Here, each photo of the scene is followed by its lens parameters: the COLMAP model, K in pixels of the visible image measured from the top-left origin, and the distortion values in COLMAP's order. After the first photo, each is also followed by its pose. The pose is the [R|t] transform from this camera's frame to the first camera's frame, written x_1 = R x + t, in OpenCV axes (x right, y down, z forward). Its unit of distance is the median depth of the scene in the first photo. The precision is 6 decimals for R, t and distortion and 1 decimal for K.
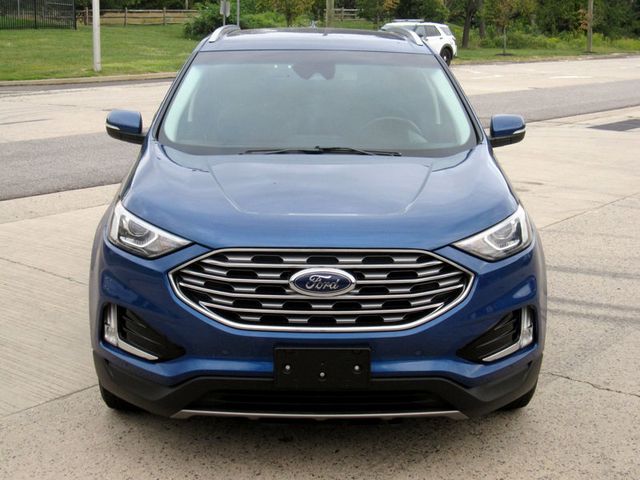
lens RADIAL K [[1004.3, 0, 343.9], [0, 1004.3, 232.0], [0, 0, 1]] dist [-0.192838, 0.000000]
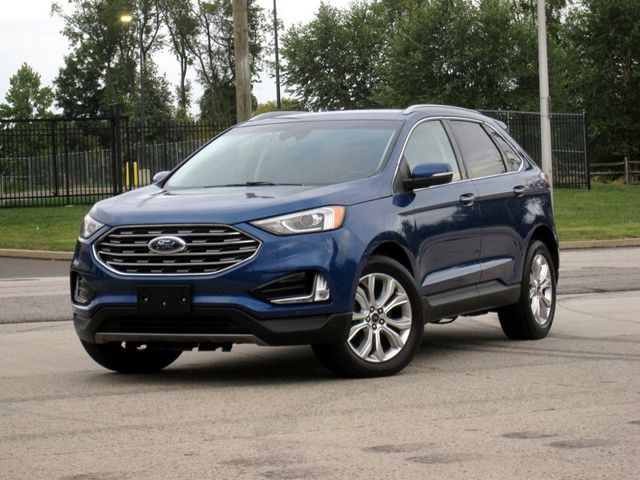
lens RADIAL K [[1771.5, 0, 317.9], [0, 1771.5, 239.1], [0, 0, 1]] dist [-0.004639, 0.000000]
pose [[0.885319, -0.029053, -0.464075, 0.252518], [-0.057451, 0.983564, -0.171176, 0.085844], [0.461421, 0.178207, 0.869099, -0.226427]]
